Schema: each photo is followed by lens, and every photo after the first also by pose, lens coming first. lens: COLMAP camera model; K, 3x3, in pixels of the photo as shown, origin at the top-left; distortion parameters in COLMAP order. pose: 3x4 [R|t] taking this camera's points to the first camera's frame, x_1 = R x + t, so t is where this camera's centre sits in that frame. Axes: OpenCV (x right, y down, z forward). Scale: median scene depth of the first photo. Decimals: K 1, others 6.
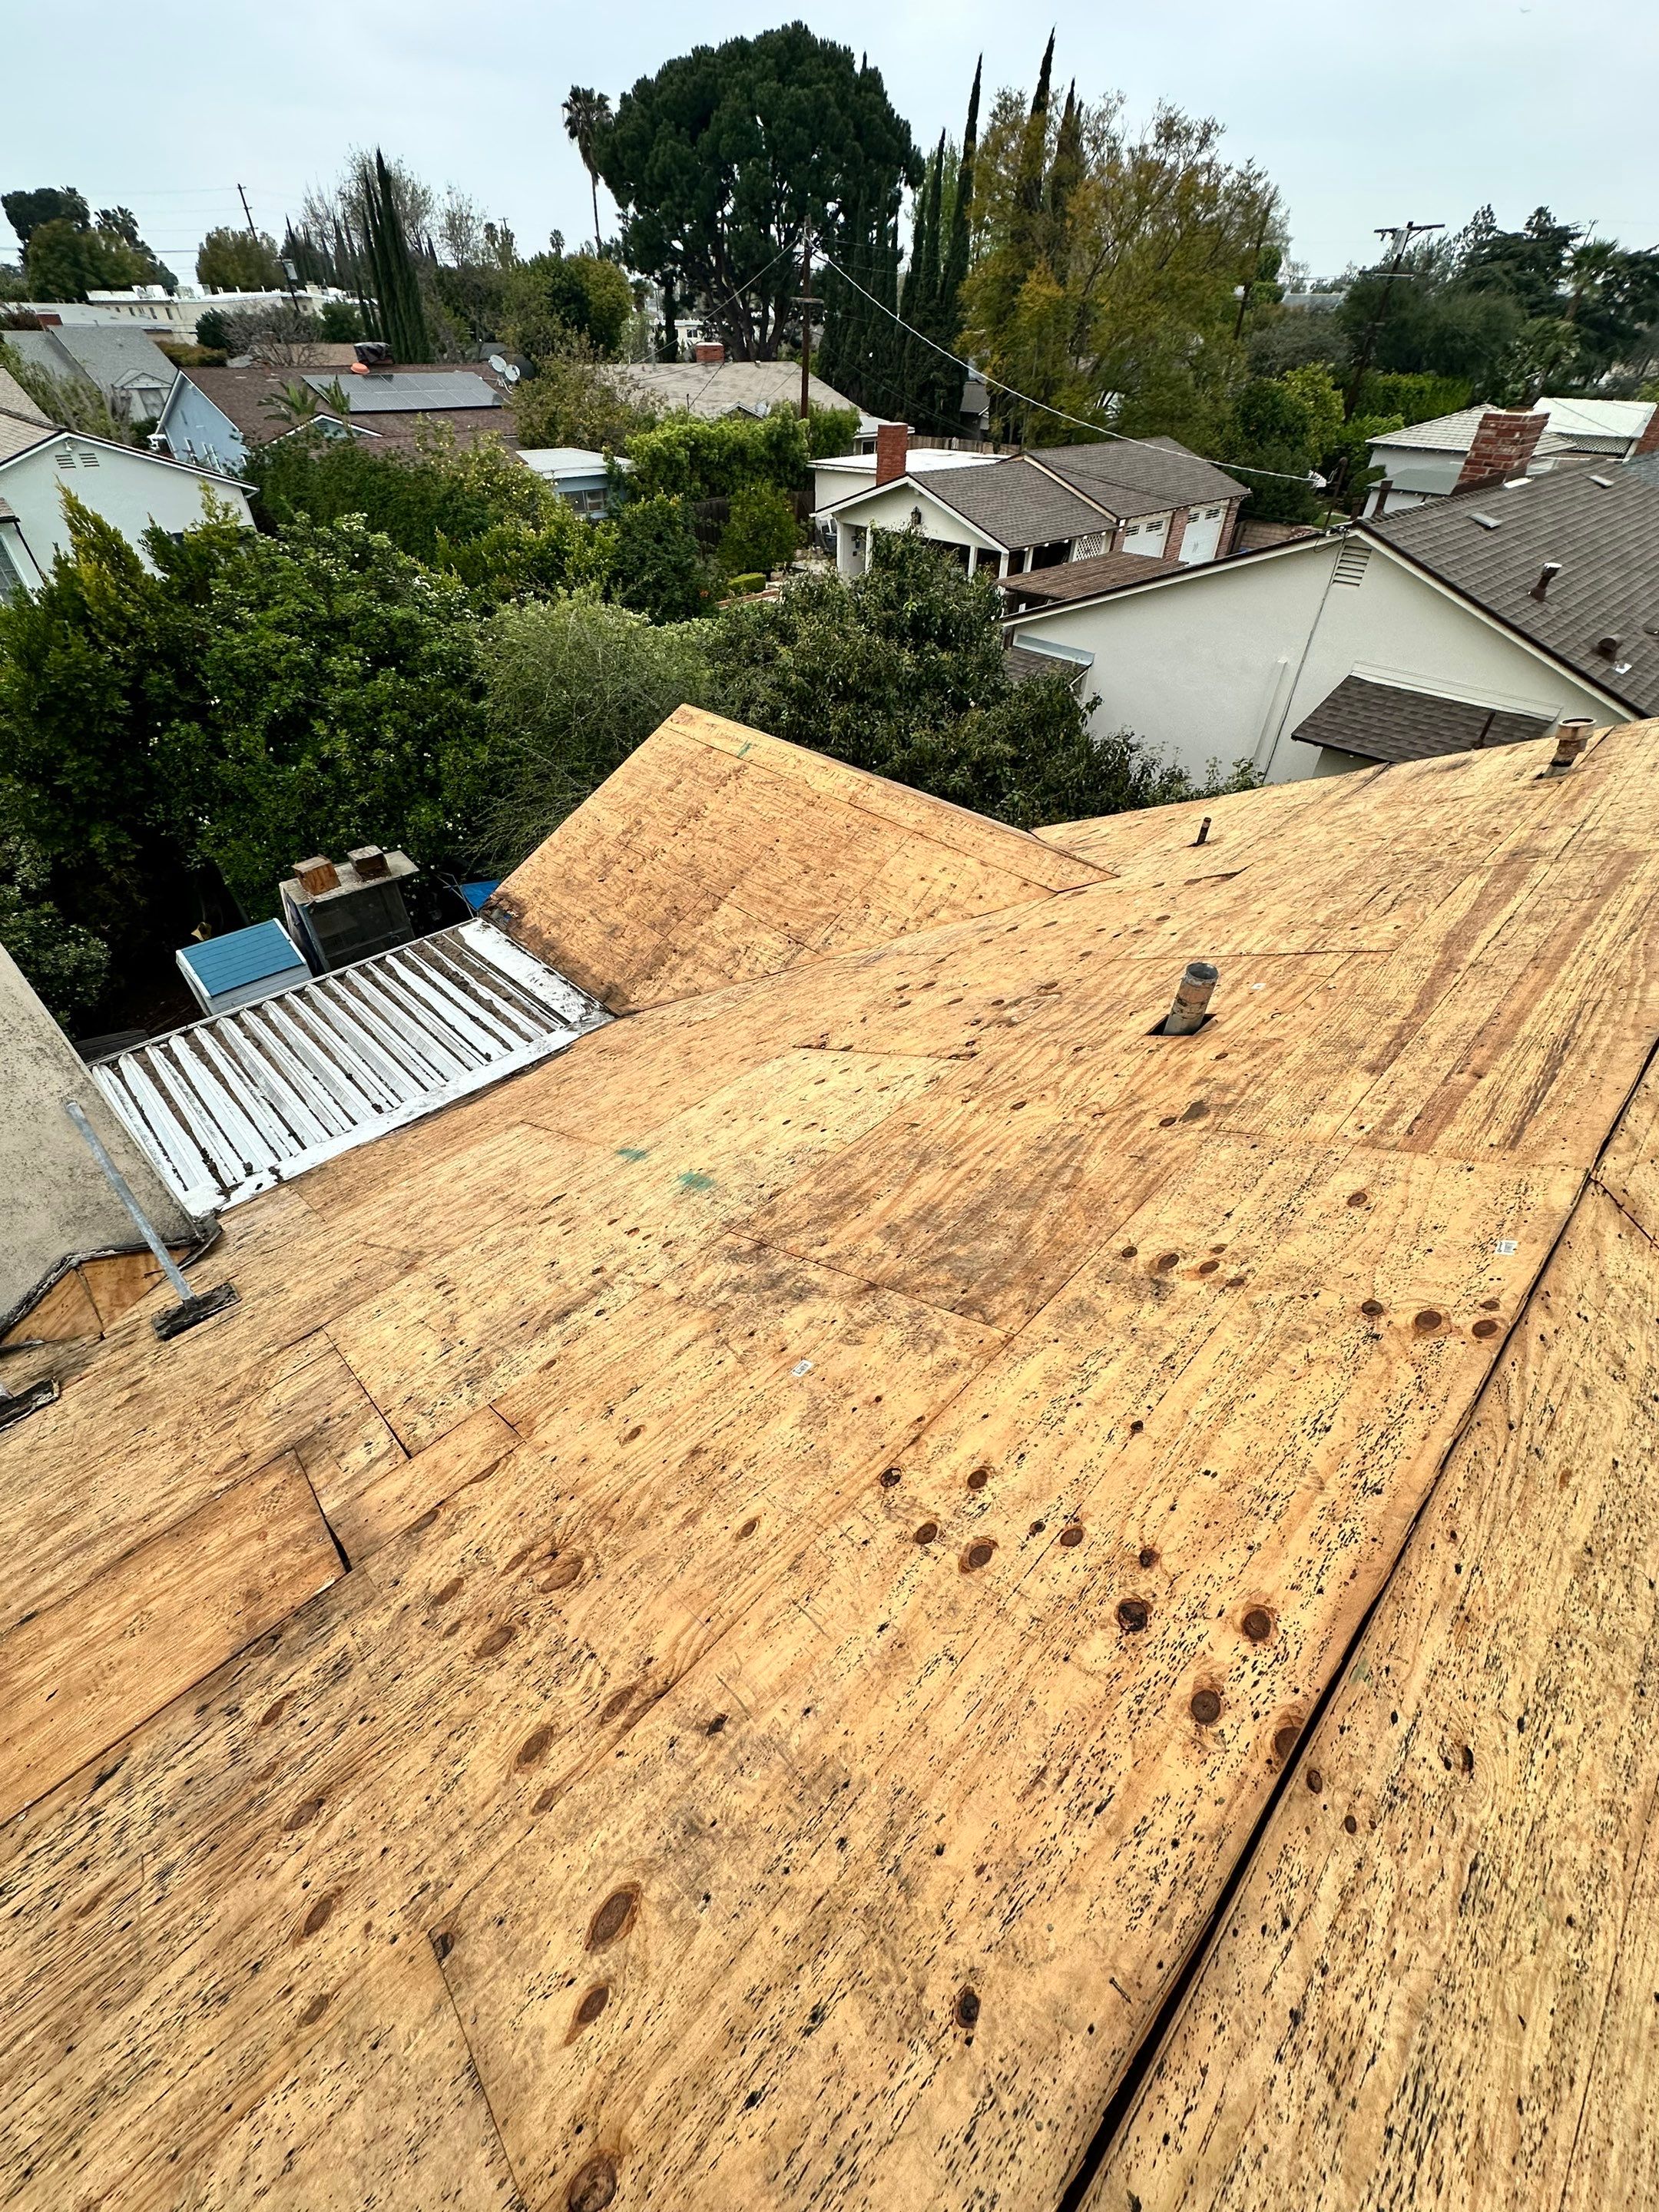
lens RADIAL K [[878.9, 0, 832.3], [0, 878.9, 1101.3], [0, 0, 1]] dist [-0.004538, 0.001237]
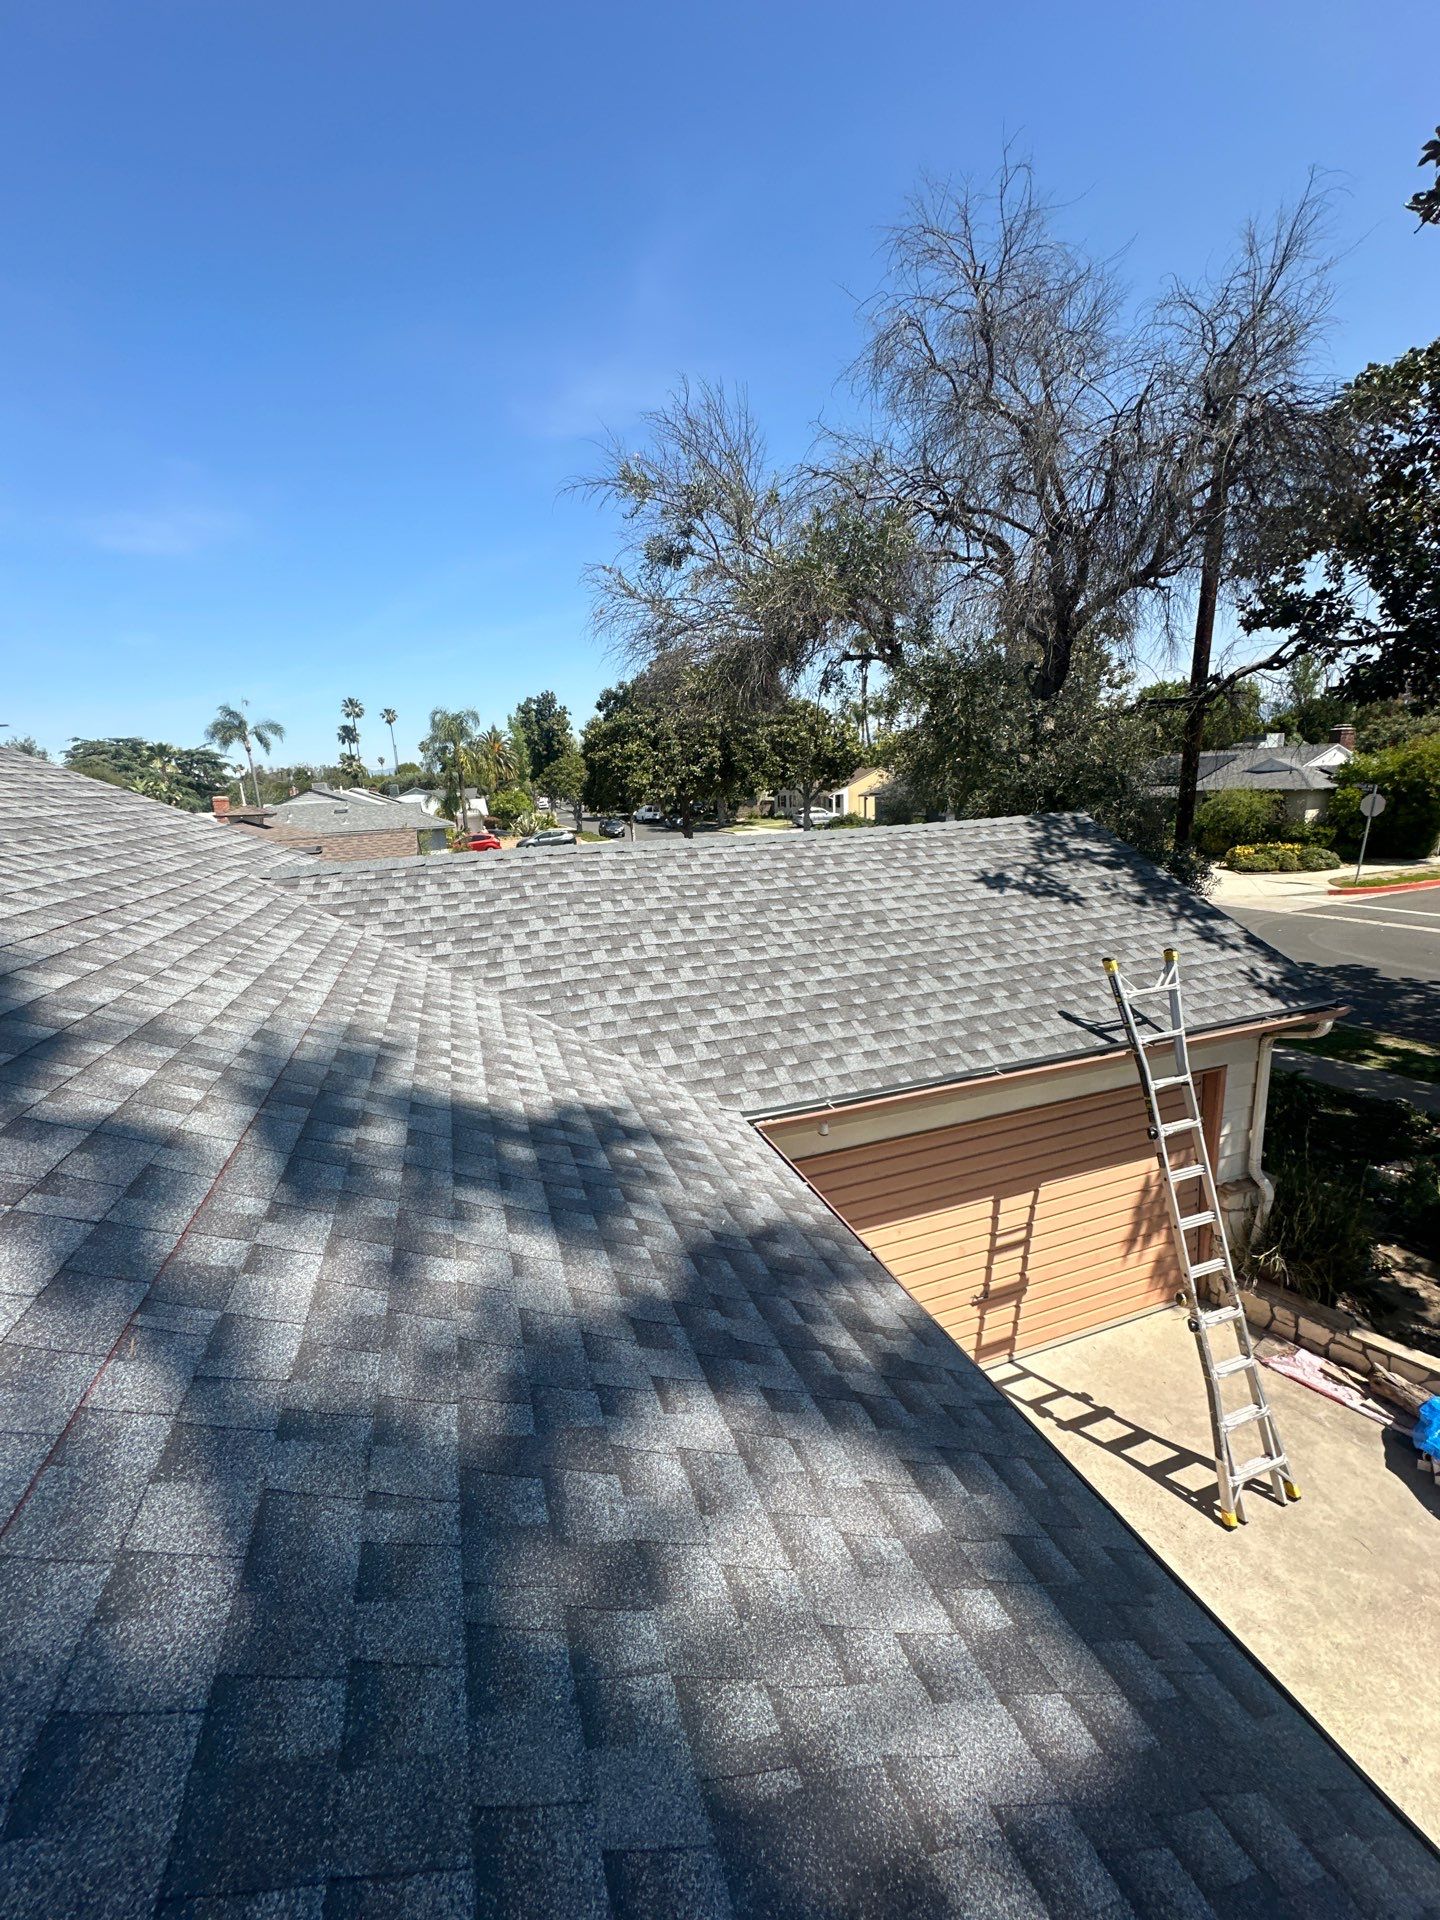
lens RADIAL K [[762.8, 0, 723.0], [0, 762.8, 958.2], [0, 0, 1]] dist [-0.004538, 0.001237]
pose [[0.417990, -0.235226, 0.877470, 0.042295], [0.643927, 0.758050, -0.103526, 0.101626], [-0.640814, 0.608300, 0.468326, -0.037227]]
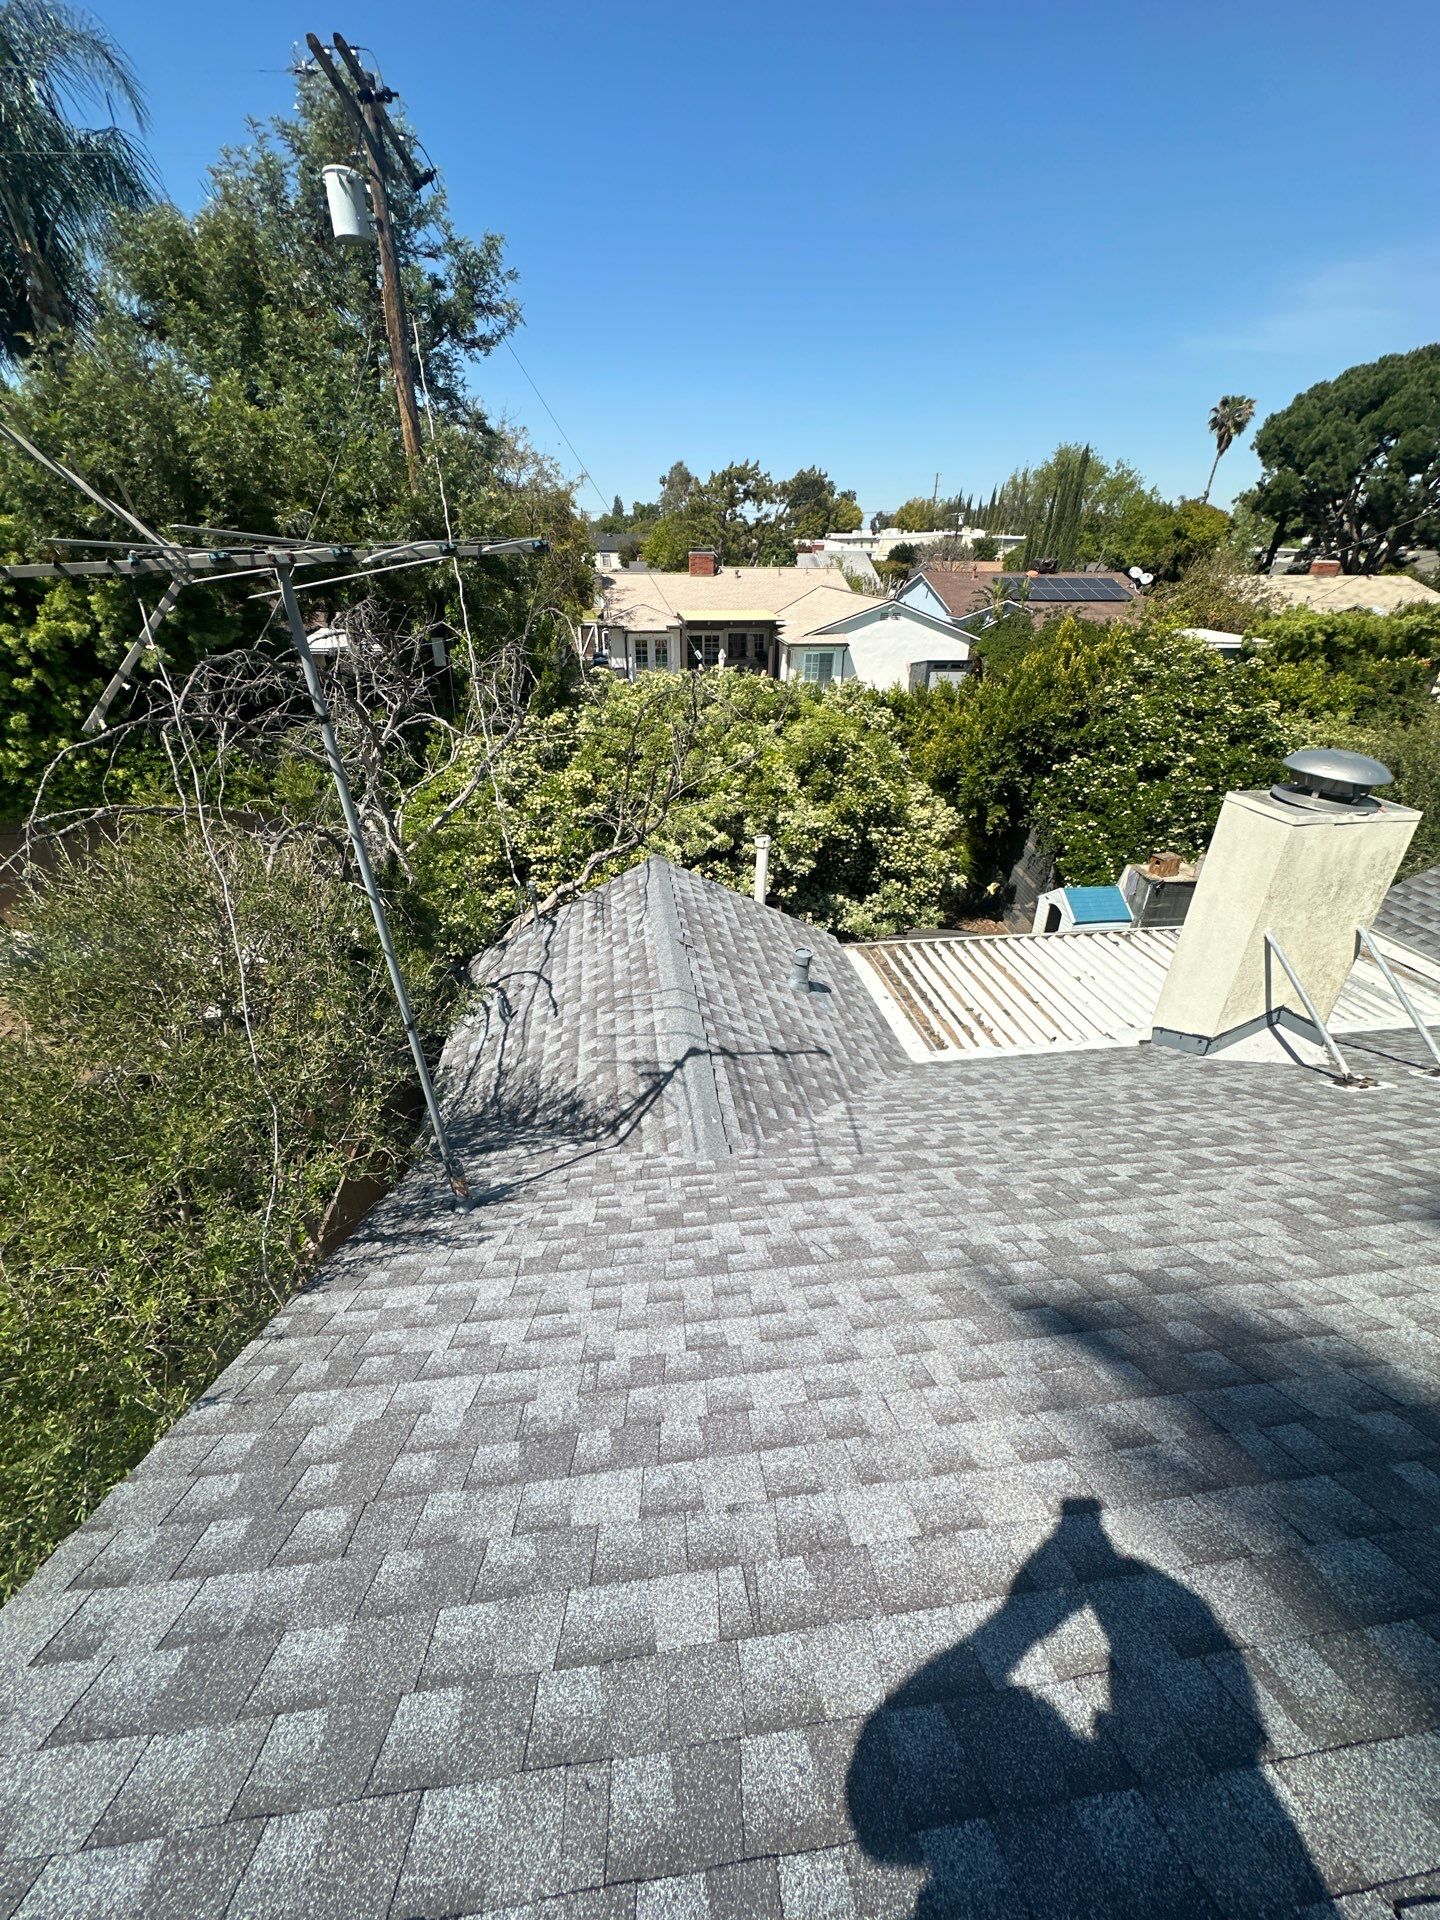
lens RADIAL K [[762.8, 0, 719.9], [0, 762.8, 960.8], [0, 0, 1]] dist [-0.004538, 0.001237]
pose [[0.798746, 0.282356, -0.531300, -0.097860], [-0.397861, 0.910289, -0.114369, 0.063447], [0.451344, 0.302735, 0.839428, -0.061369]]
